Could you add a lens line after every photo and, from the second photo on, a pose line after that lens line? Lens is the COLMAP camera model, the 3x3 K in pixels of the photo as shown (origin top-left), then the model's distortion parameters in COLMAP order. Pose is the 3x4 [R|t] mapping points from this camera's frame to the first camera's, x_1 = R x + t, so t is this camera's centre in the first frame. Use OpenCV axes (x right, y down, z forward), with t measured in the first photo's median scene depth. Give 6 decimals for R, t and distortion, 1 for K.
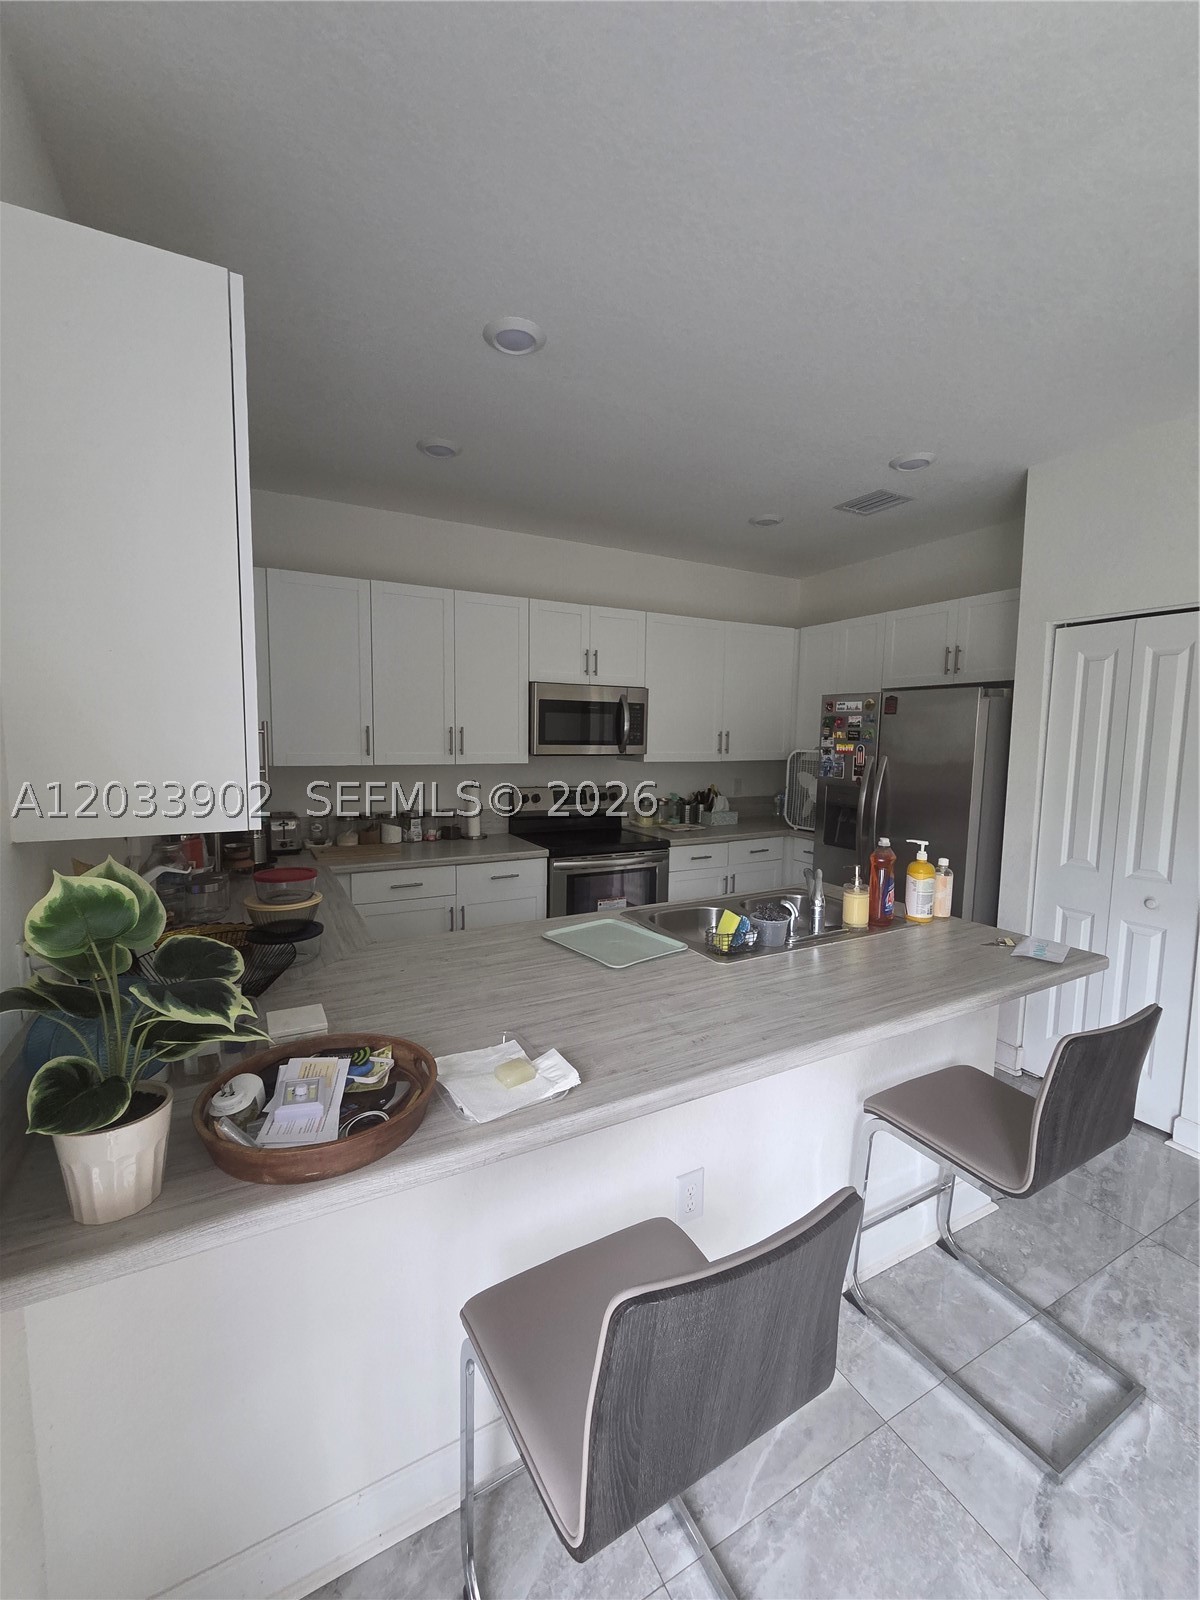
lens RADIAL K [[639.5, 0, 597.0], [0, 639.5, 798.2], [0, 0, 1]] dist [0.003672, 0.000648]
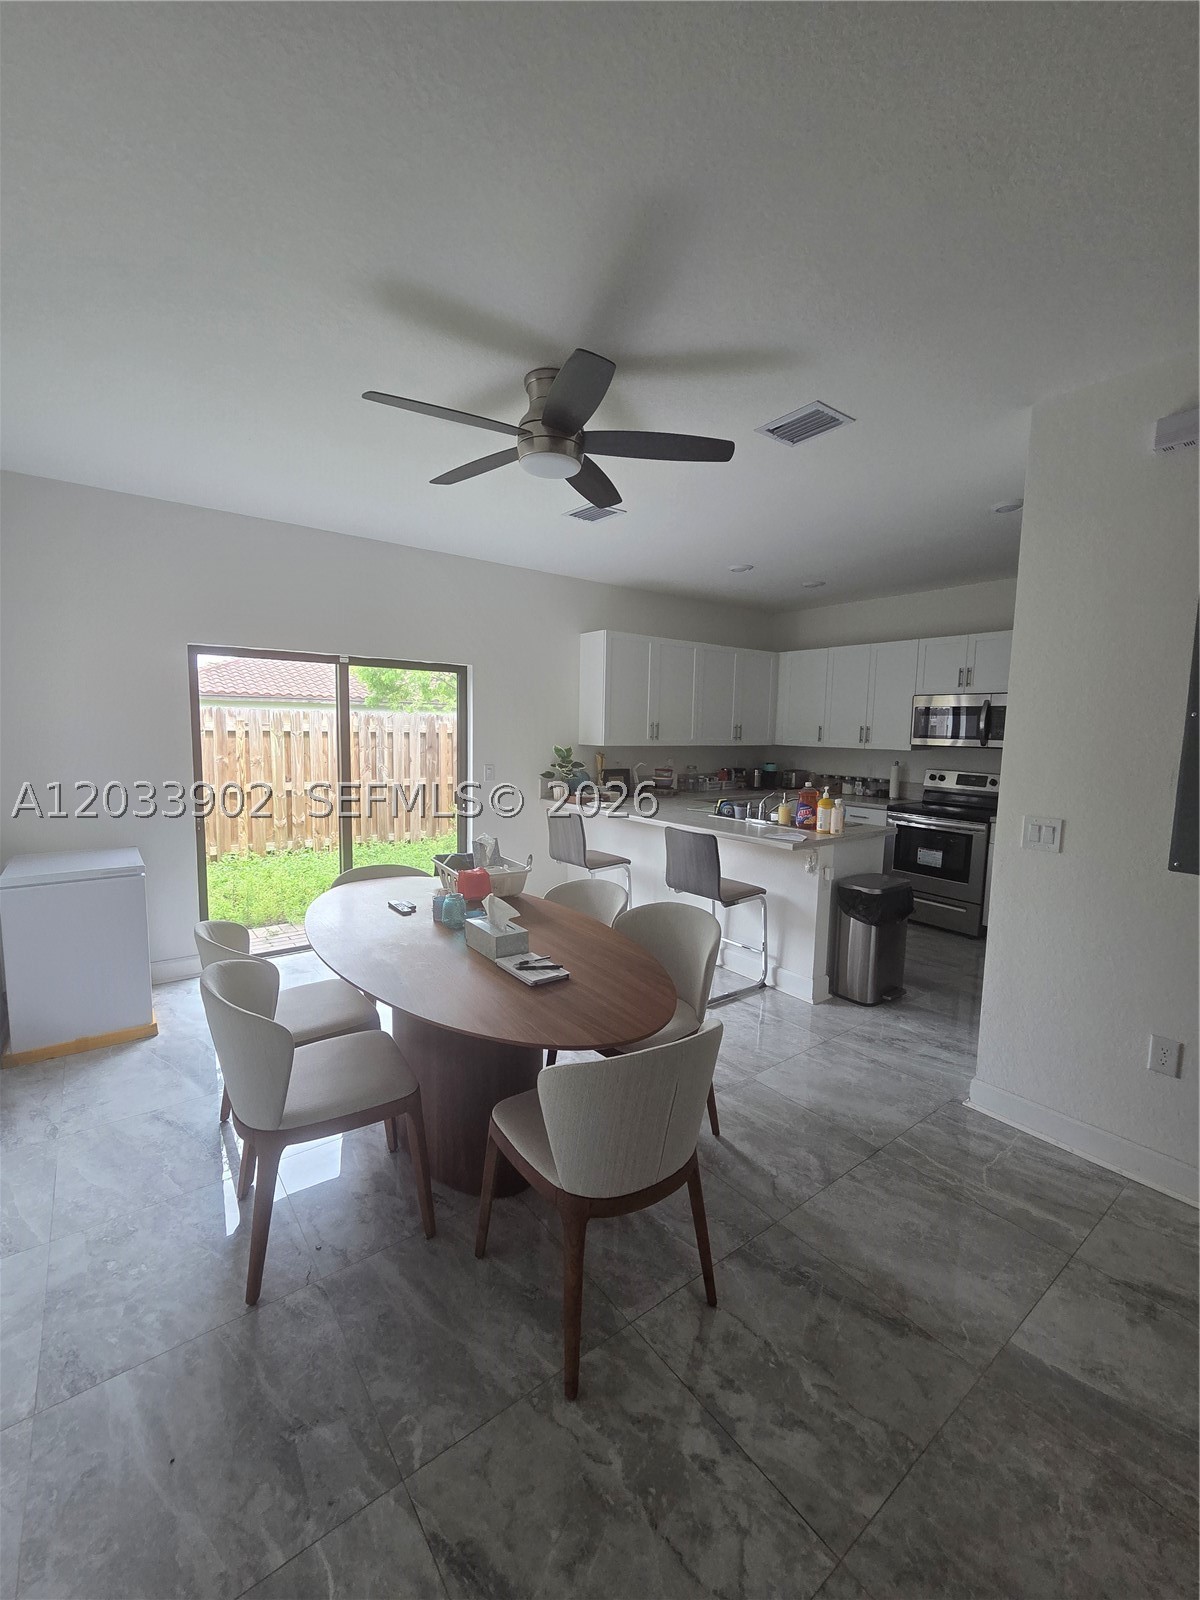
lens RADIAL K [[639.5, 0, 599.6], [0, 639.5, 795.6], [0, 0, 1]] dist [0.003672, 0.000648]
pose [[0.138935, 0.094273, -0.985804, 1.292507], [-0.114378, 0.990324, 0.078586, 0.014851], [0.983674, 0.101836, 0.148373, 0.084297]]
